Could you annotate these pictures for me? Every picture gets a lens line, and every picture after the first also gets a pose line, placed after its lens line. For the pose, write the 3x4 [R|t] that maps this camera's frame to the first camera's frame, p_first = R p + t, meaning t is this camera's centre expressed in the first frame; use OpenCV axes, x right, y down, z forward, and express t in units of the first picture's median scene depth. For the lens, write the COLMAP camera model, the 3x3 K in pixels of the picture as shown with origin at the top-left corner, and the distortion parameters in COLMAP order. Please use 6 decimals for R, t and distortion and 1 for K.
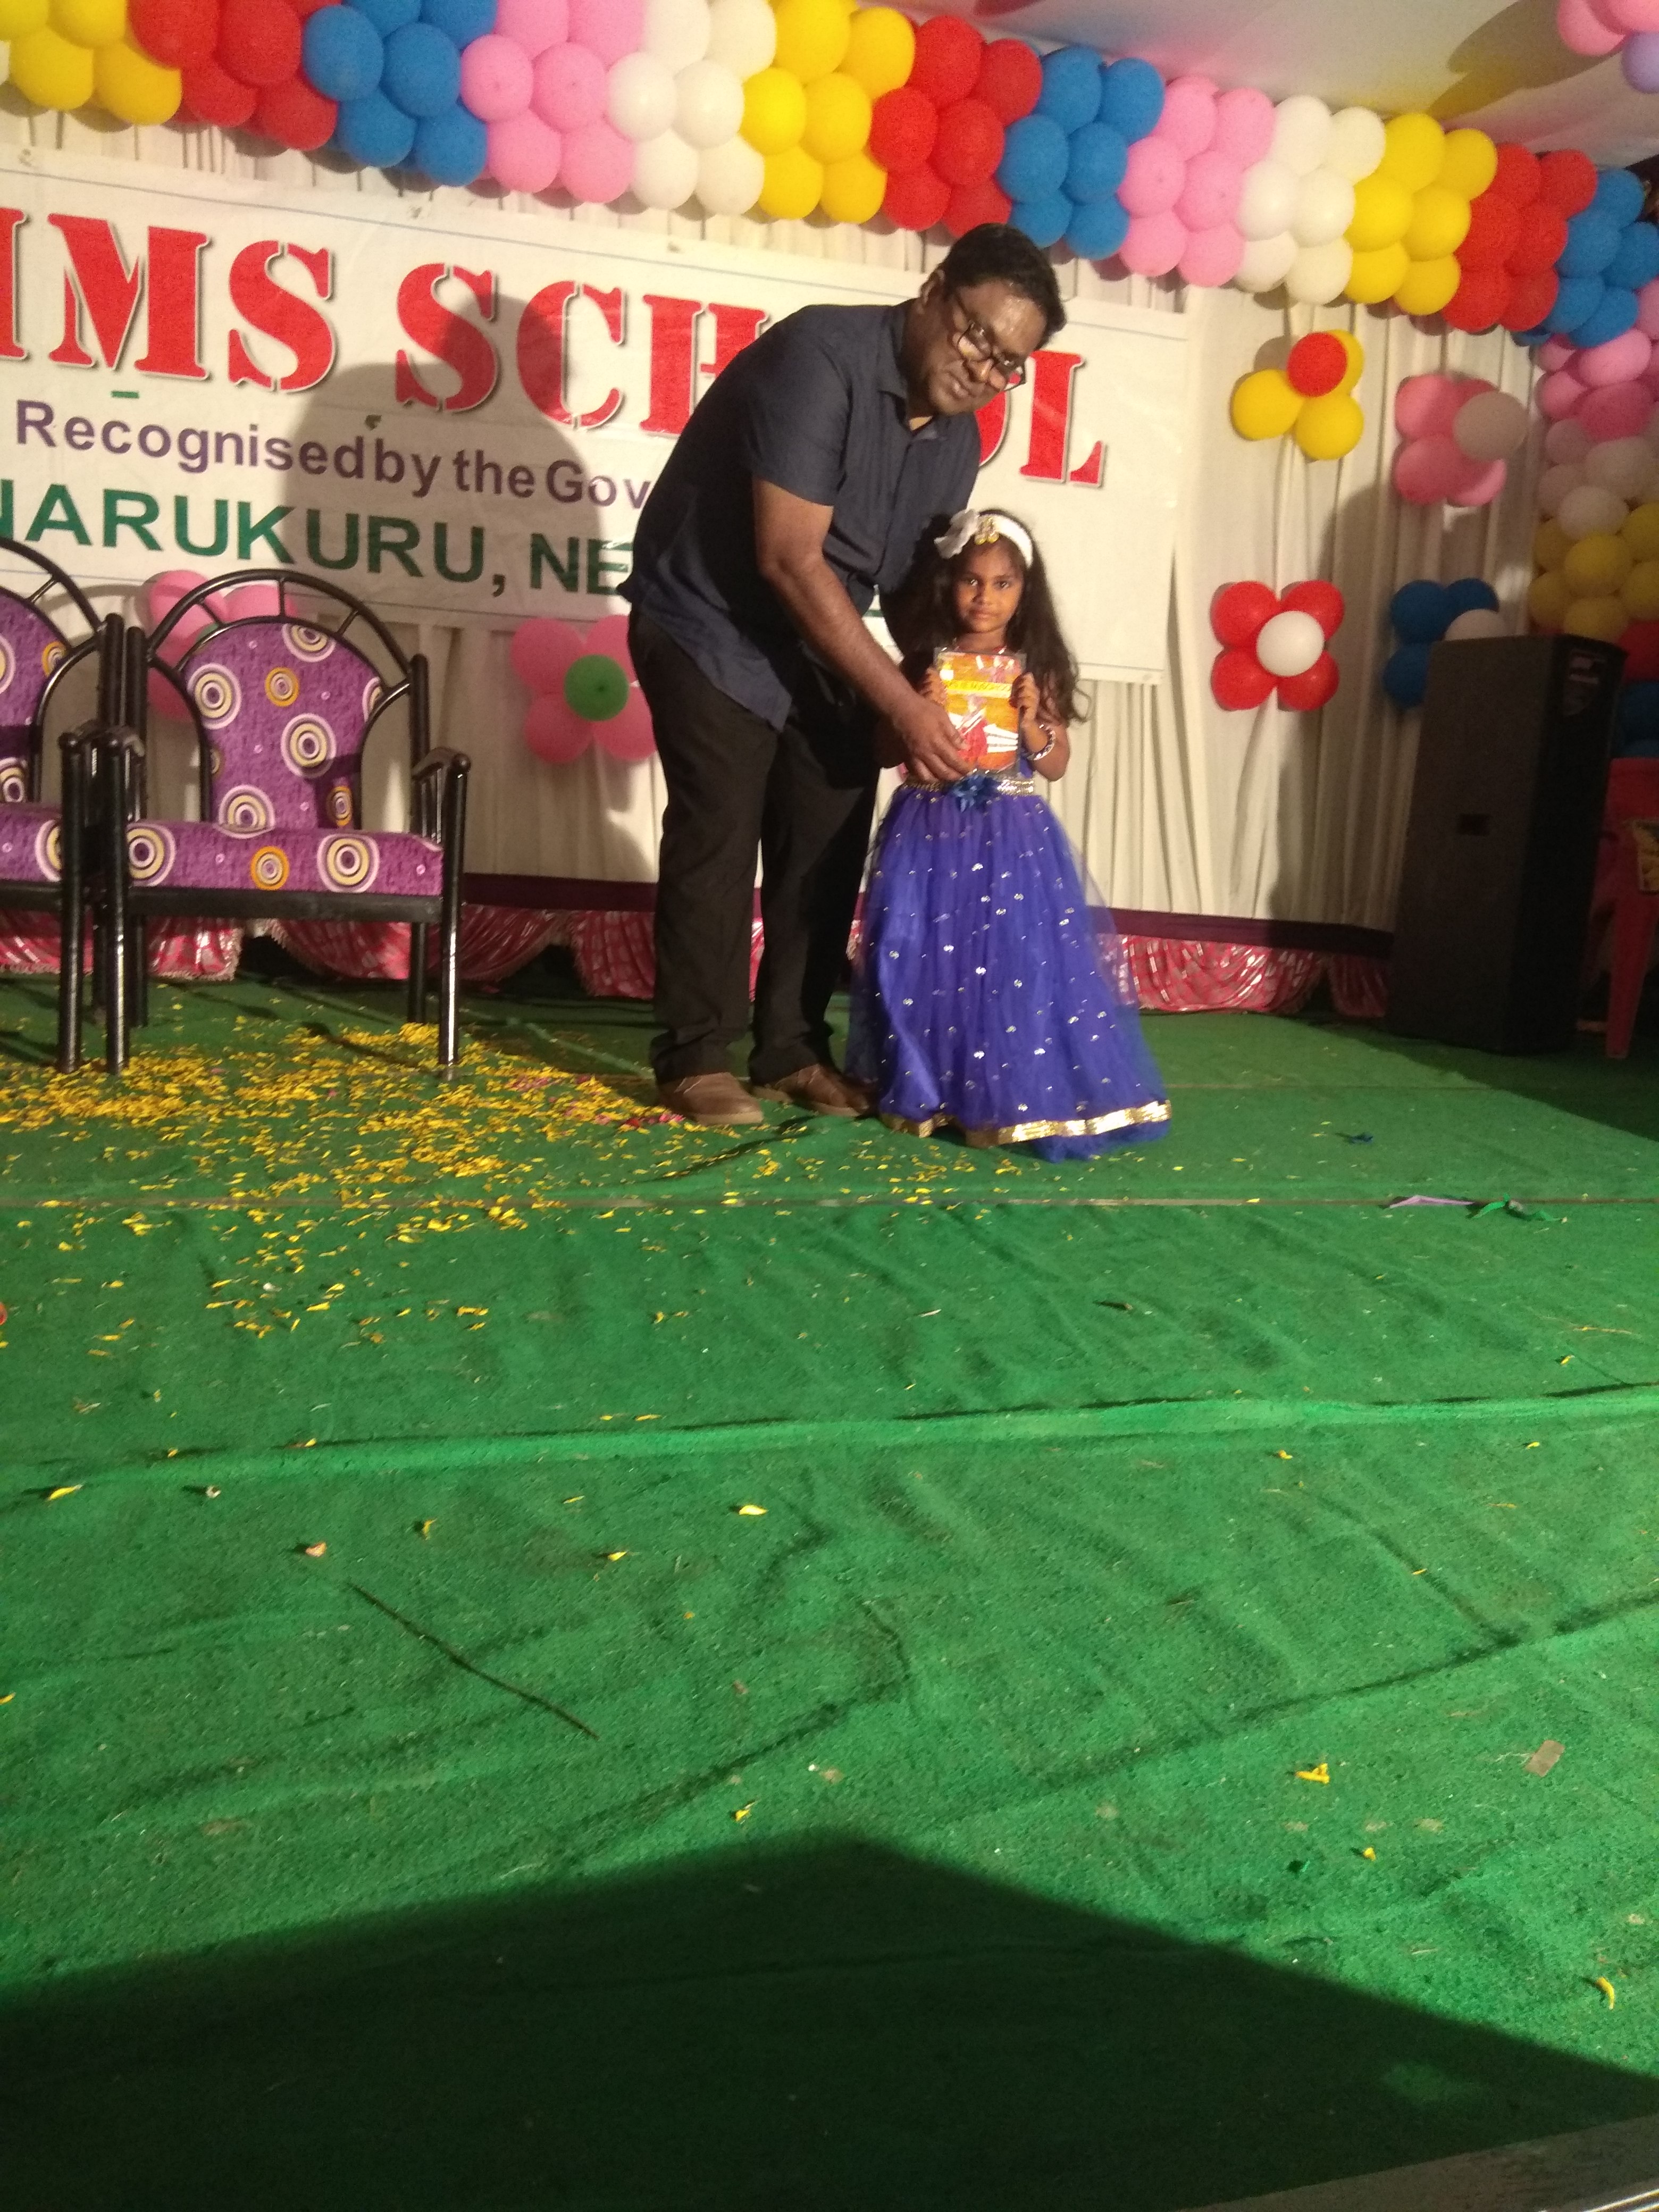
lens RADIAL K [[1704.3, 0, 819.8], [0, 1704.3, 1099.5], [0, 0, 1]] dist [0.120907, -0.212308]
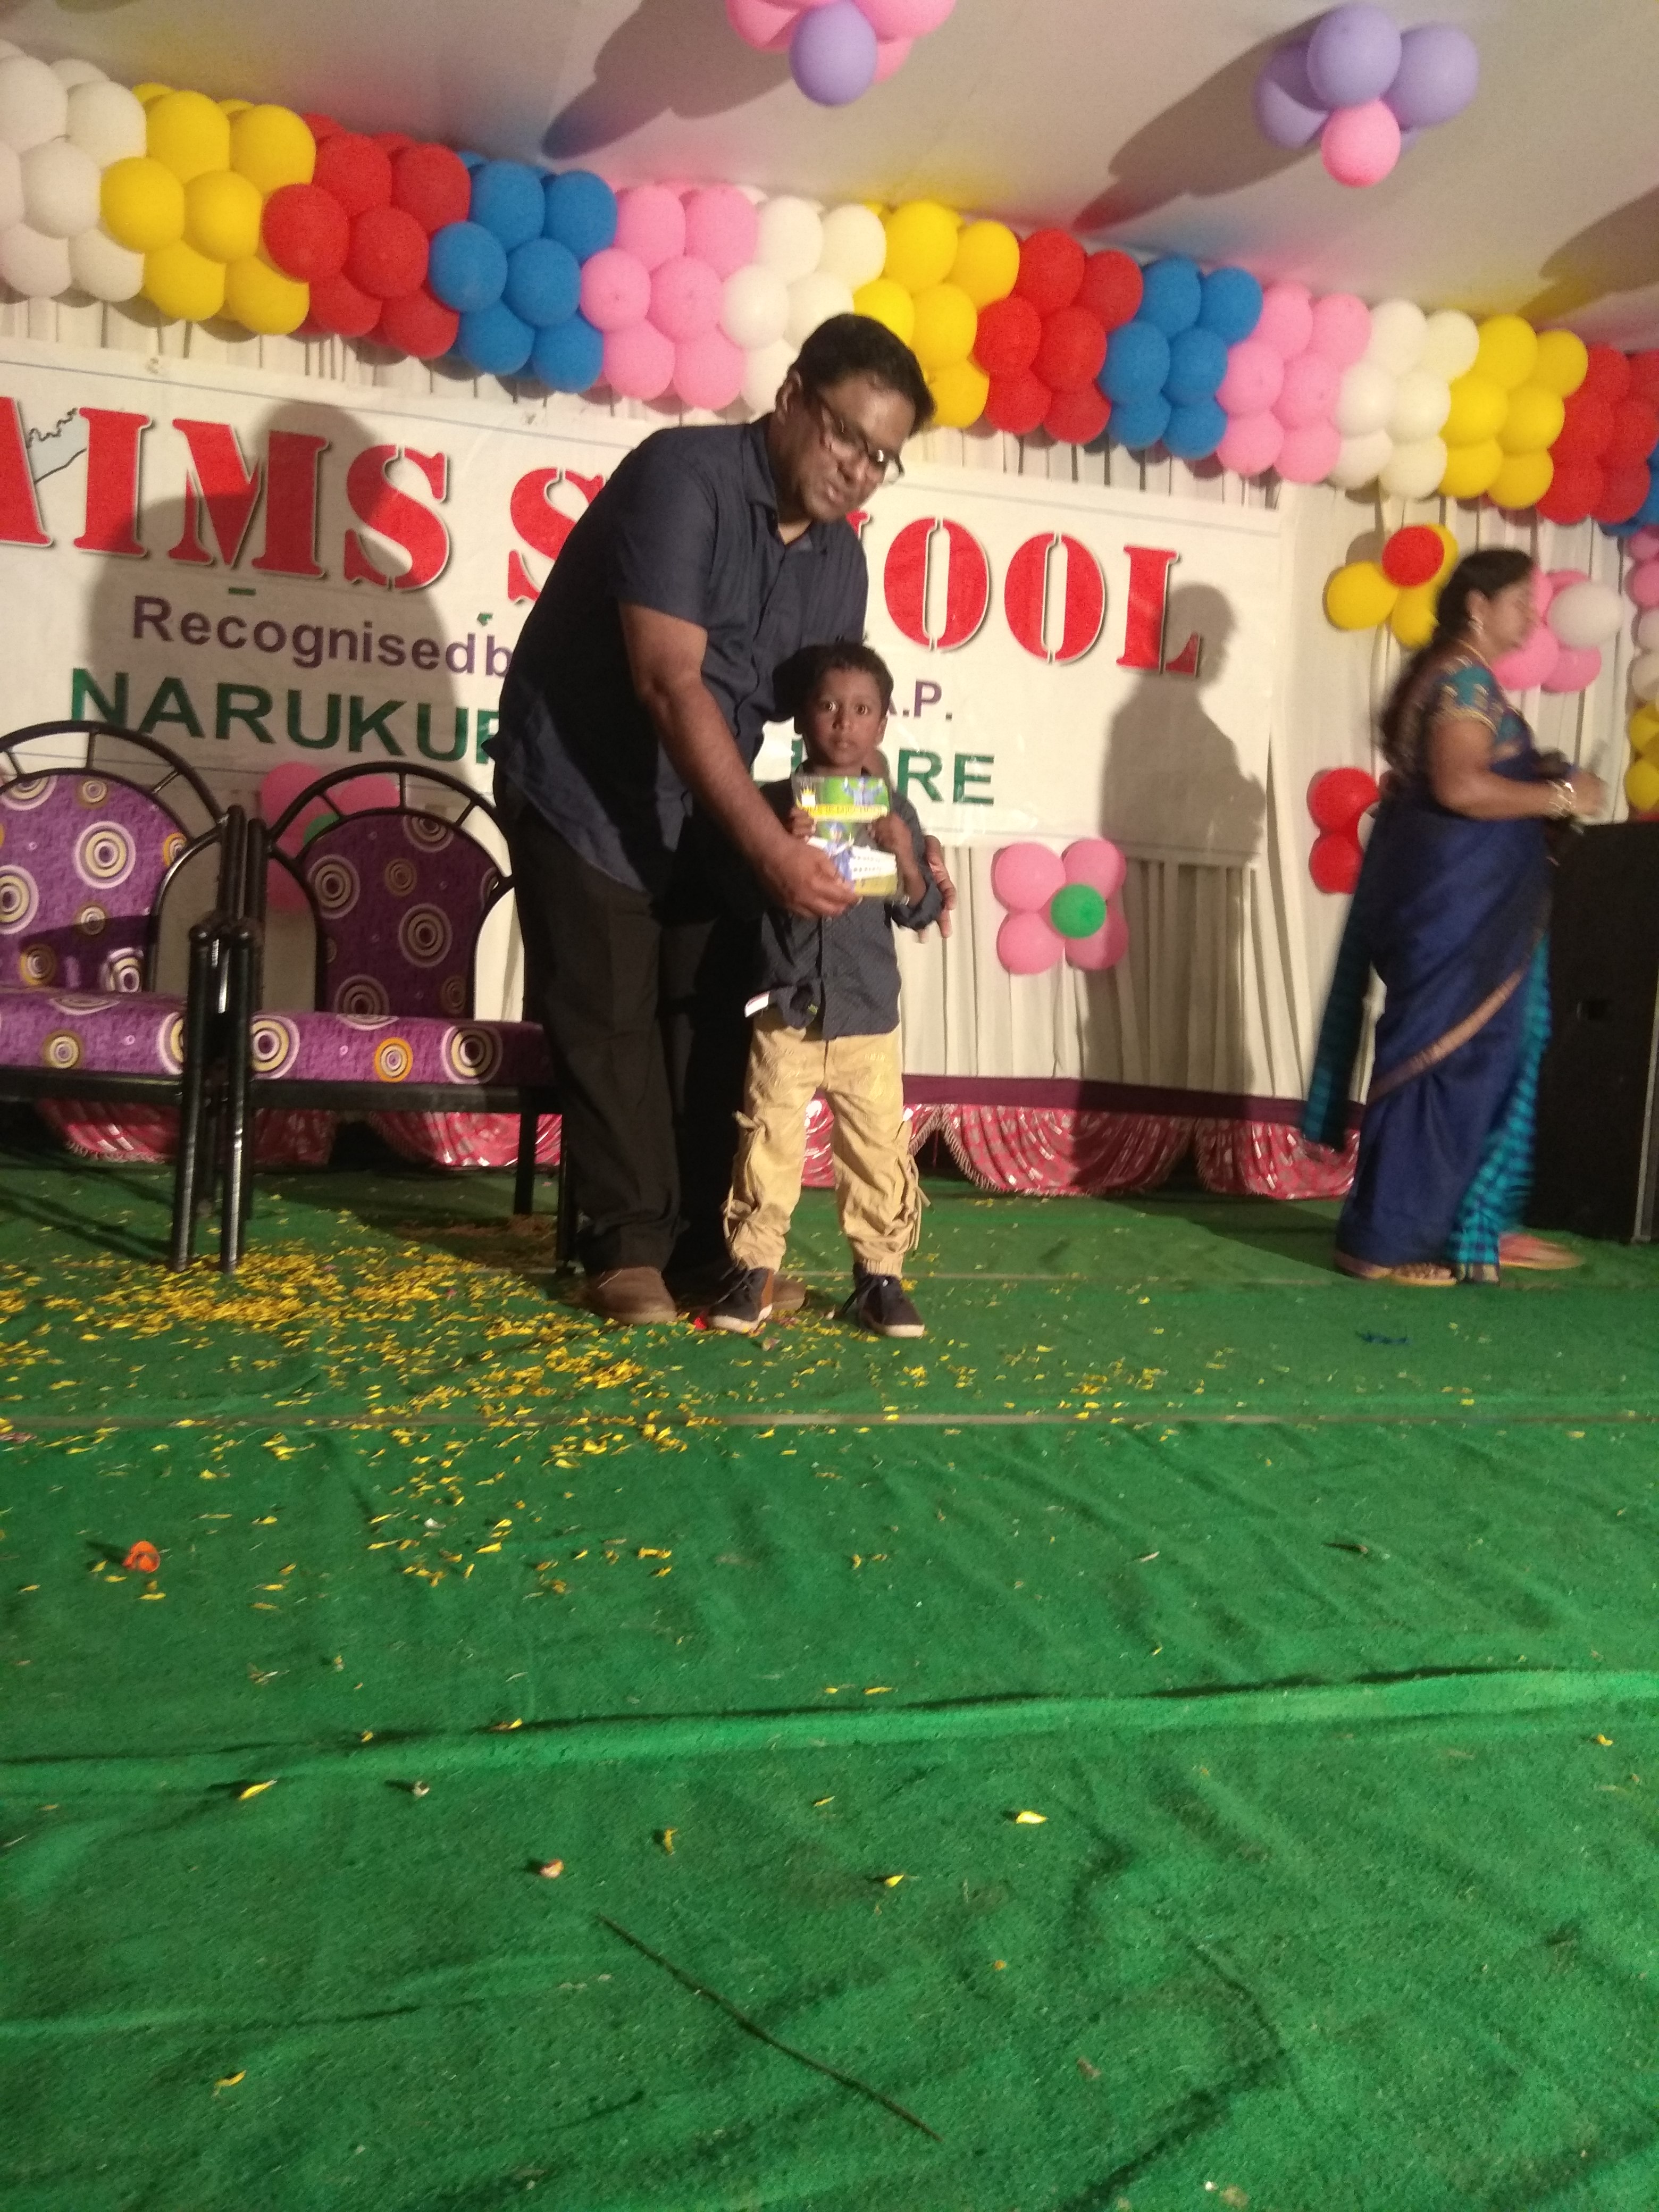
lens RADIAL K [[1704.3, 0, 819.8], [0, 1704.3, 1099.5], [0, 0, 1]] dist [0.120907, -0.212308]
pose [[0.999783, 0.000661, -0.020801, -0.067060], [-0.002747, 0.994945, -0.100386, -0.017532], [0.020630, 0.100421, 0.994731, 0.048087]]
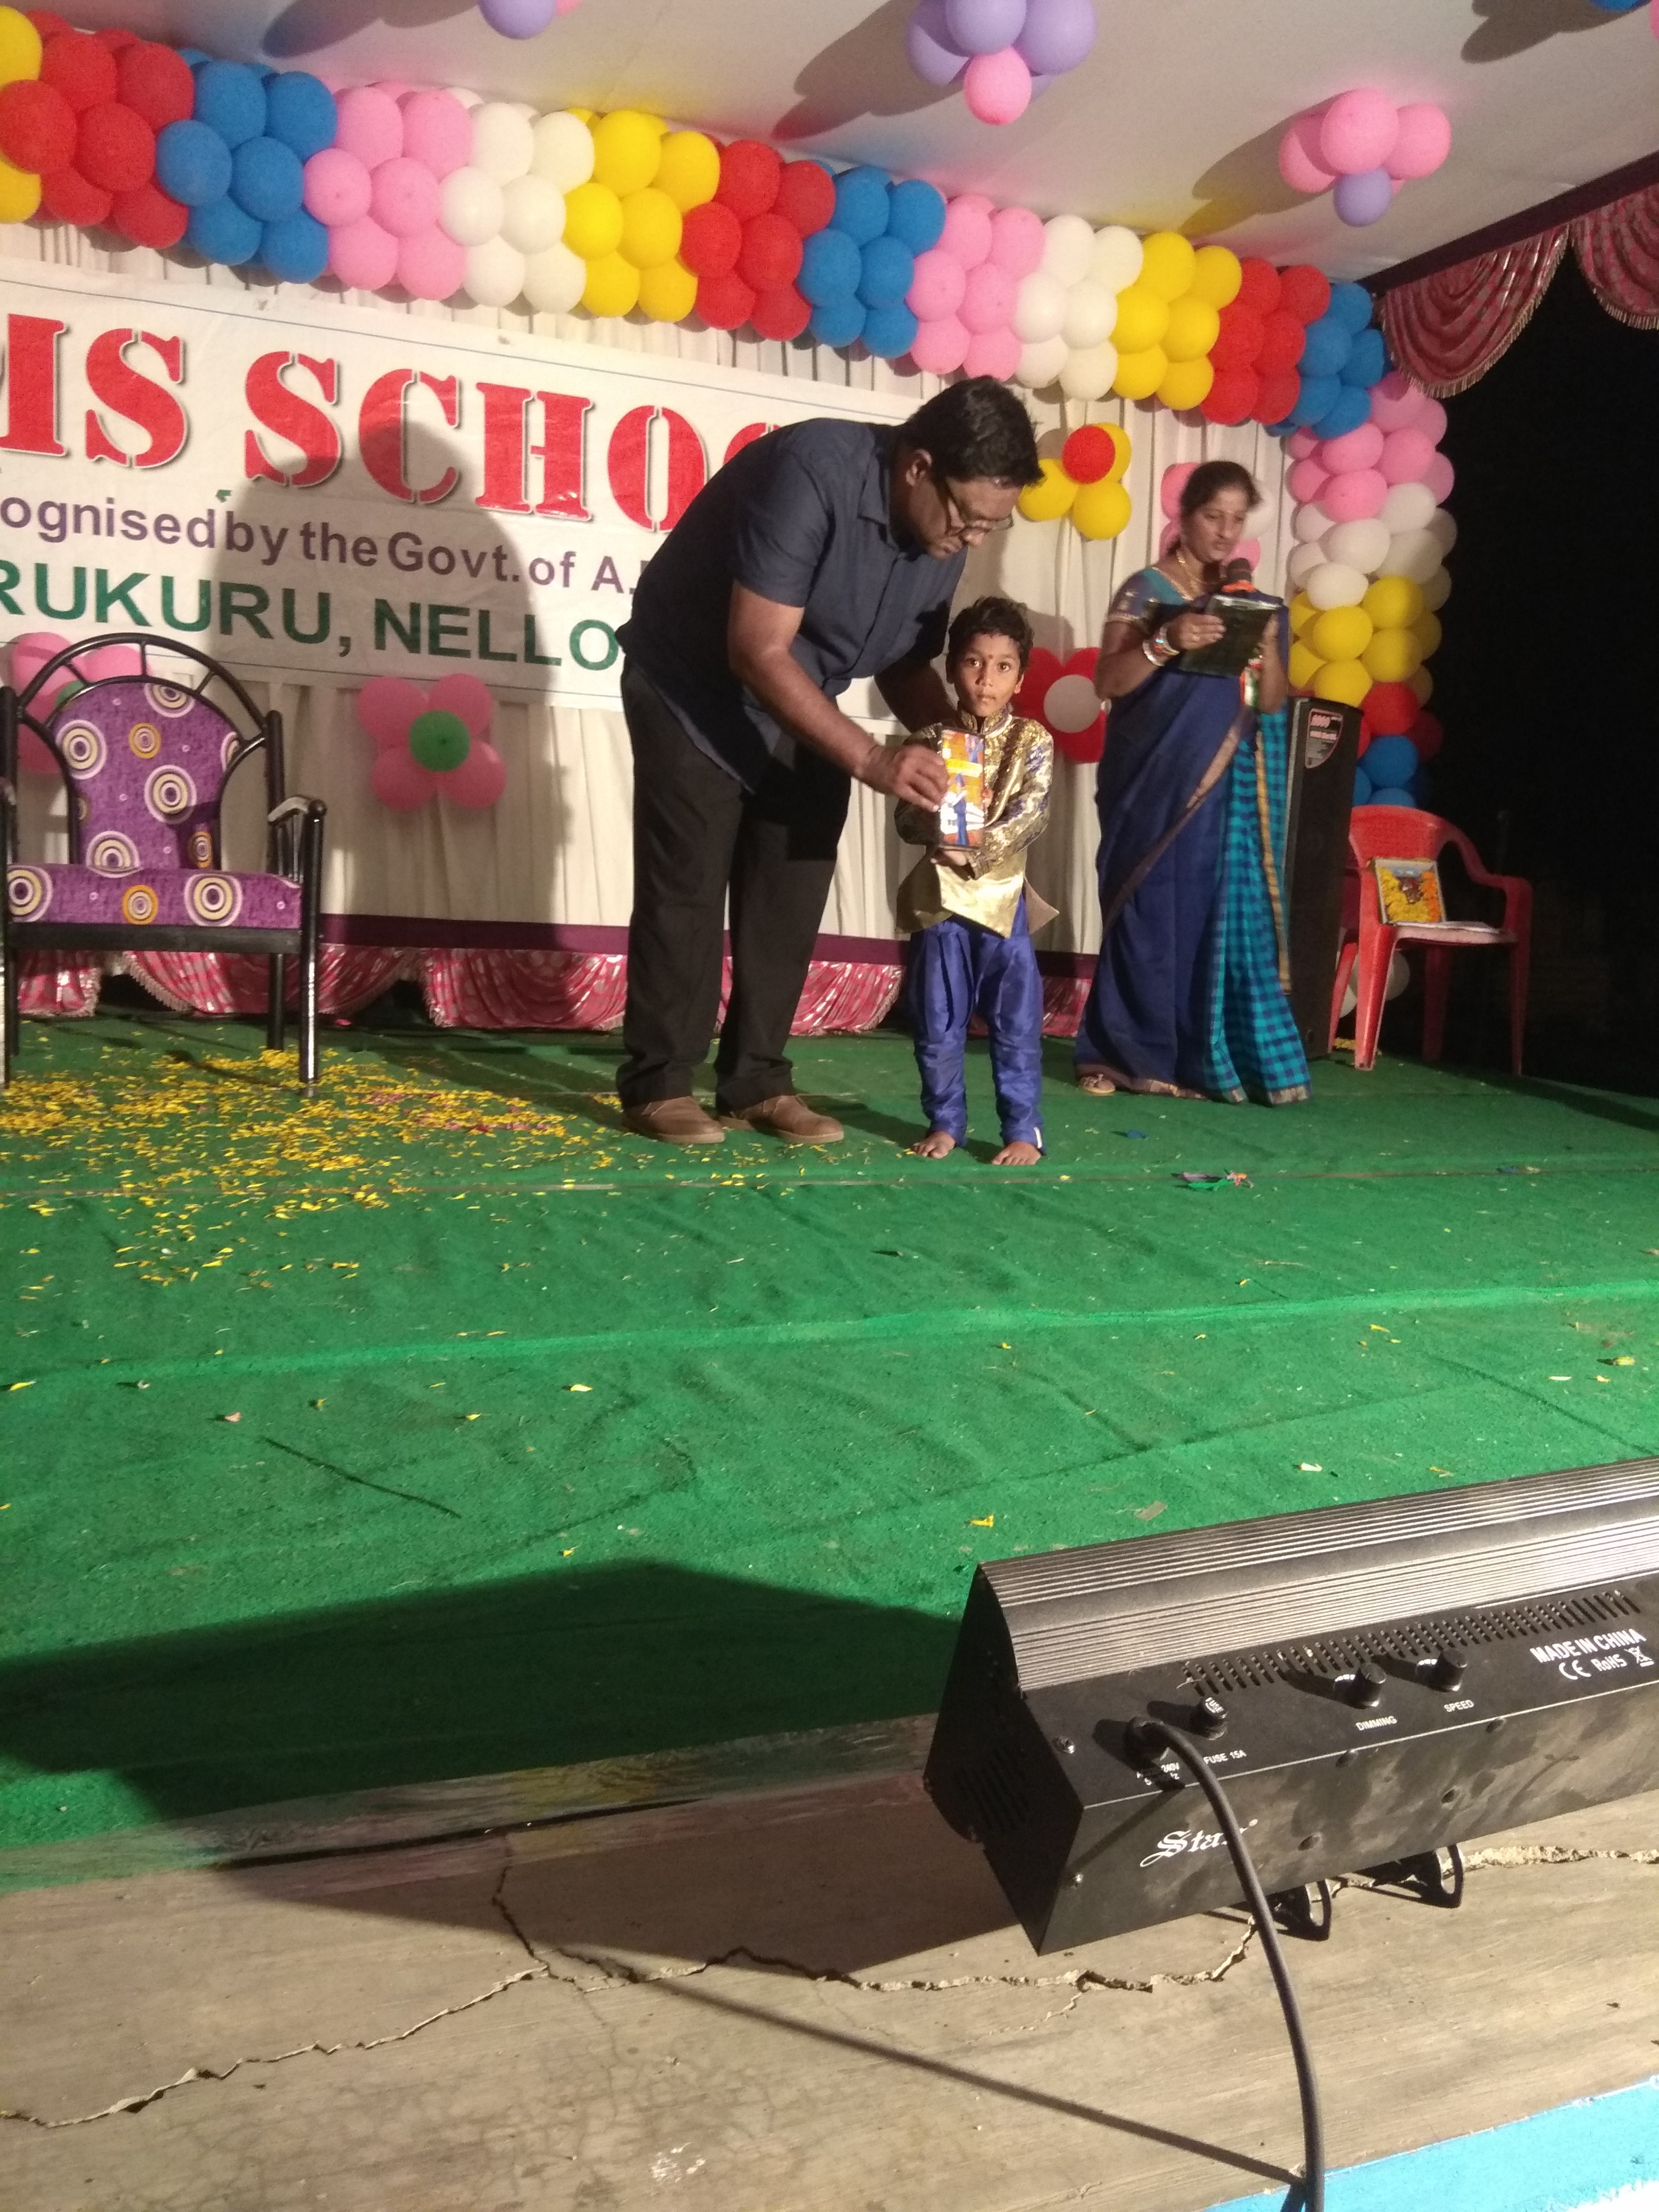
lens RADIAL K [[1693.9, 0, 817.8], [0, 1693.9, 1106.1], [0, 0, 1]] dist [0.124005, -0.218740]
pose [[0.996048, -0.019165, 0.086721, 0.015815], [0.021242, 0.999508, -0.023084, 0.033241], [-0.086236, 0.024835, 0.995965, -0.146241]]
